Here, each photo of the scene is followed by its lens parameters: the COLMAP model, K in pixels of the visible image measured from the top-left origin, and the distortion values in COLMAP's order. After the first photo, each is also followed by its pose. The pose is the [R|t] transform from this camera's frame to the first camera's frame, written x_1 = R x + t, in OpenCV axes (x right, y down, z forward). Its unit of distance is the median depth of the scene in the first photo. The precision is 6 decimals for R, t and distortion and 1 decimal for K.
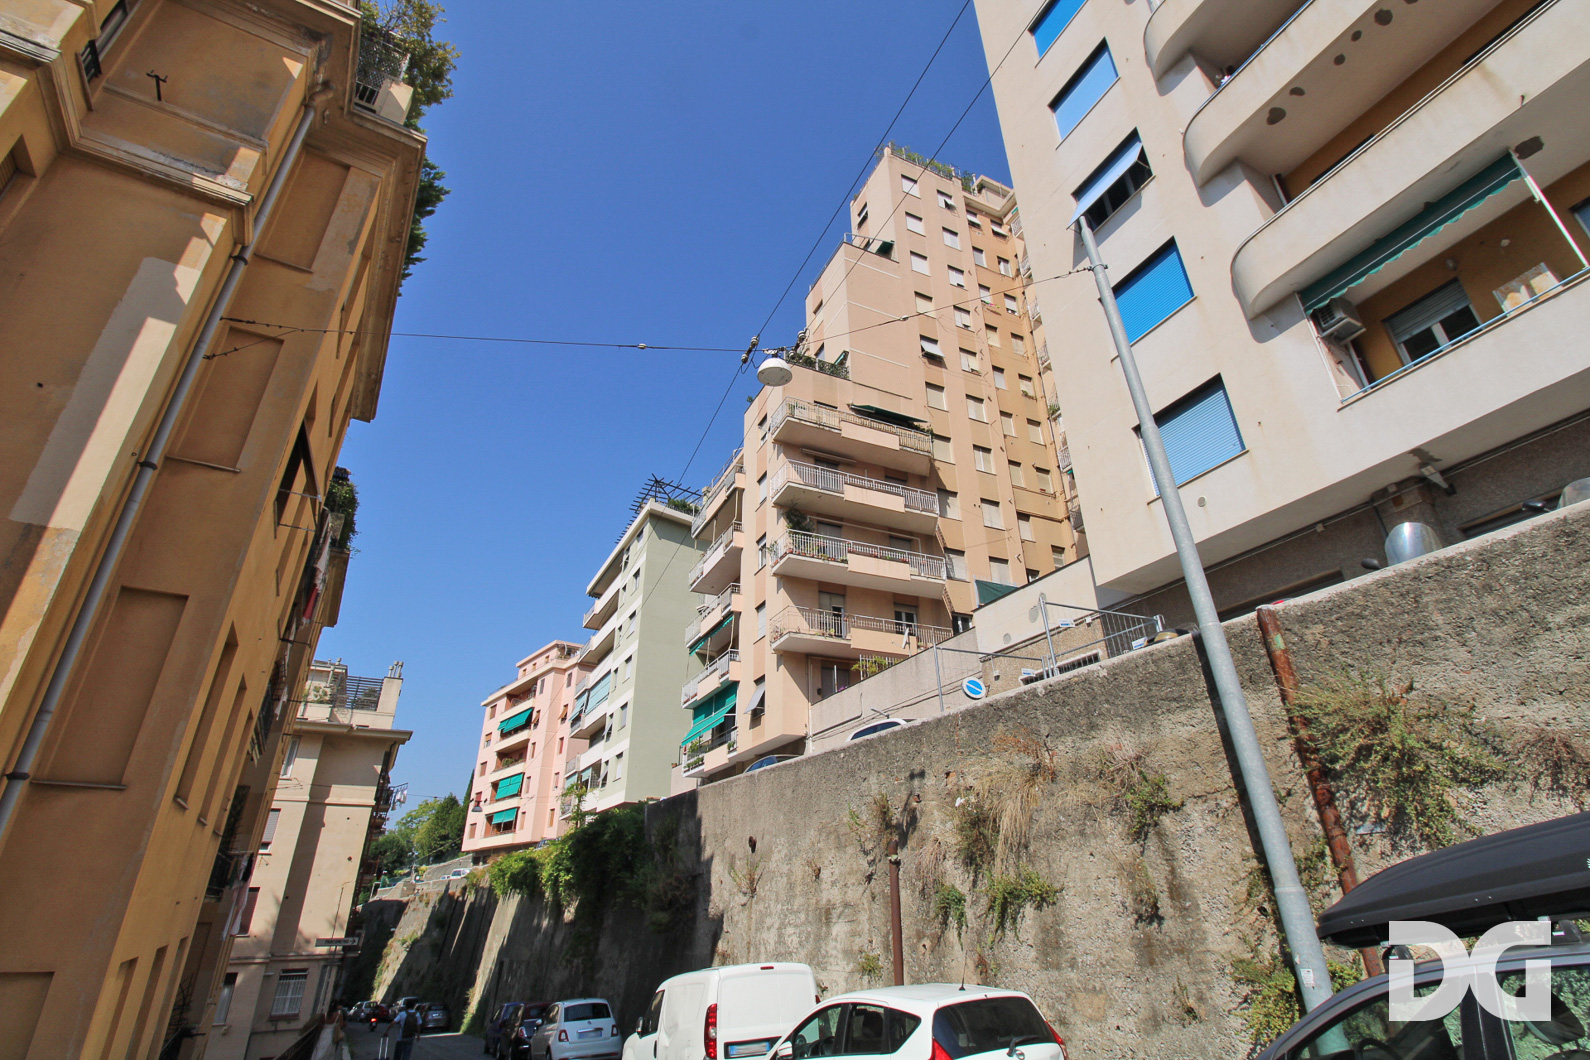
lens RADIAL K [[737.2, 0, 796.0], [0, 737.2, 521.9], [0, 0, 1]] dist [0.007930, -0.012709]
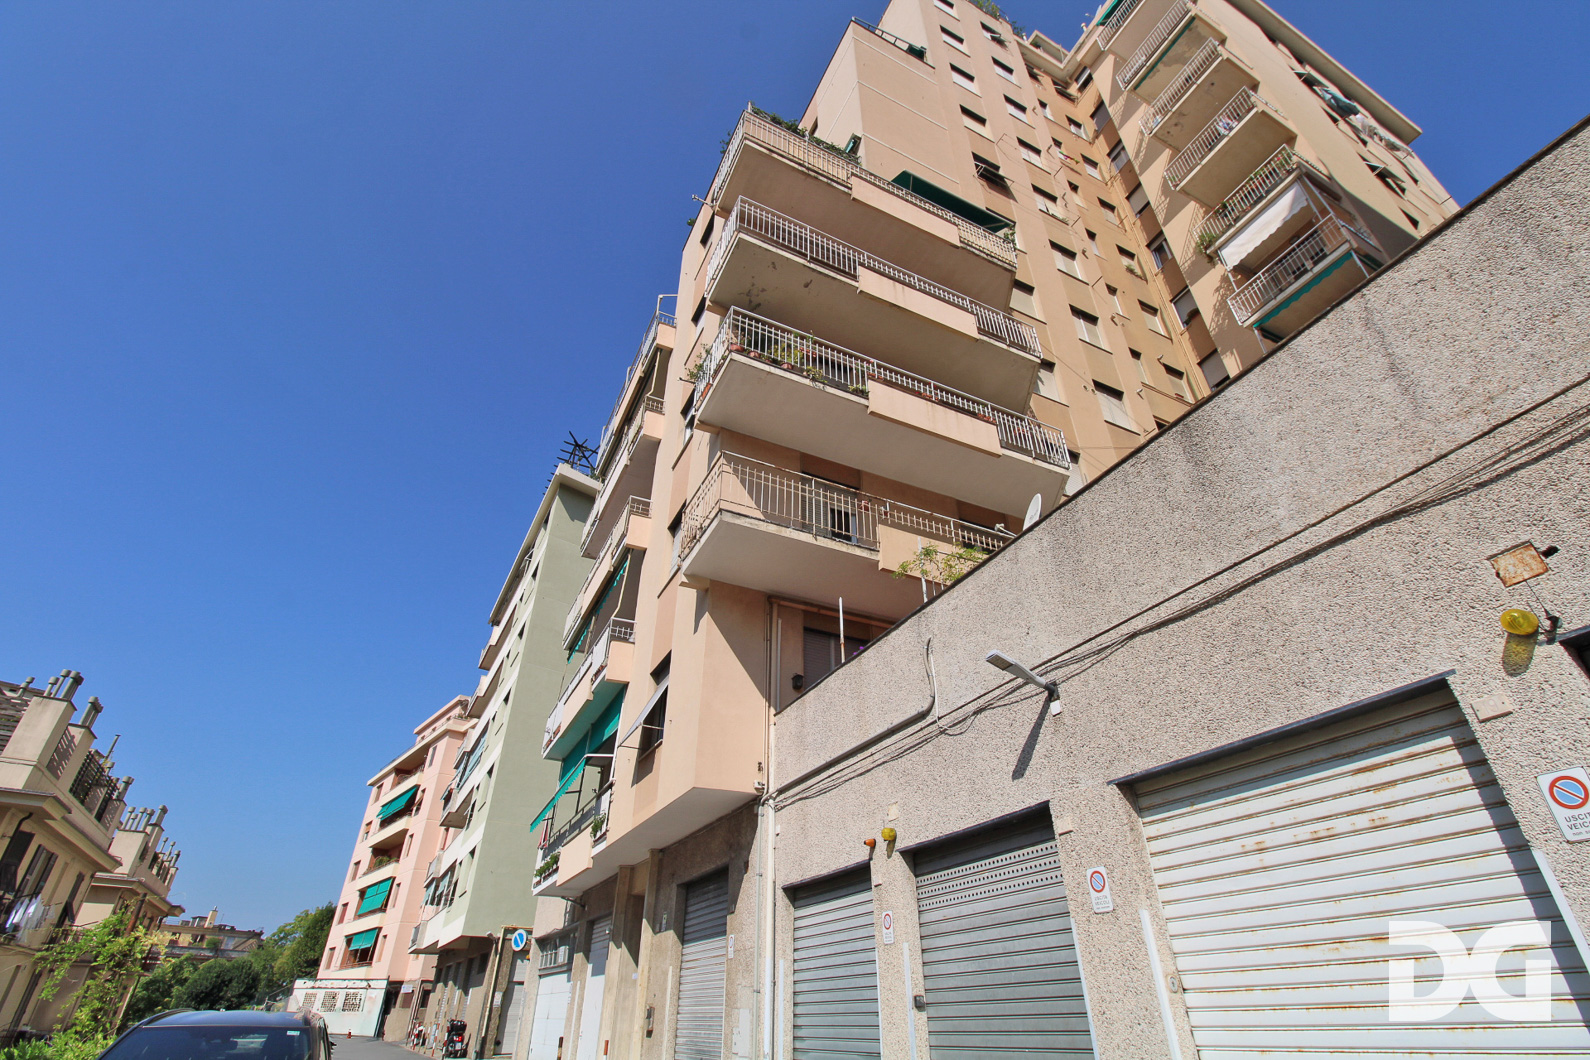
lens RADIAL K [[745.6, 0, 784.3], [0, 745.6, 518.3], [0, 0, 1]] dist [0.011200, -0.014679]
pose [[0.999797, 0.019894, -0.003100, 0.016645], [-0.020126, 0.991936, -0.125134, 0.134345], [0.000586, 0.125171, 0.992135, 0.412214]]
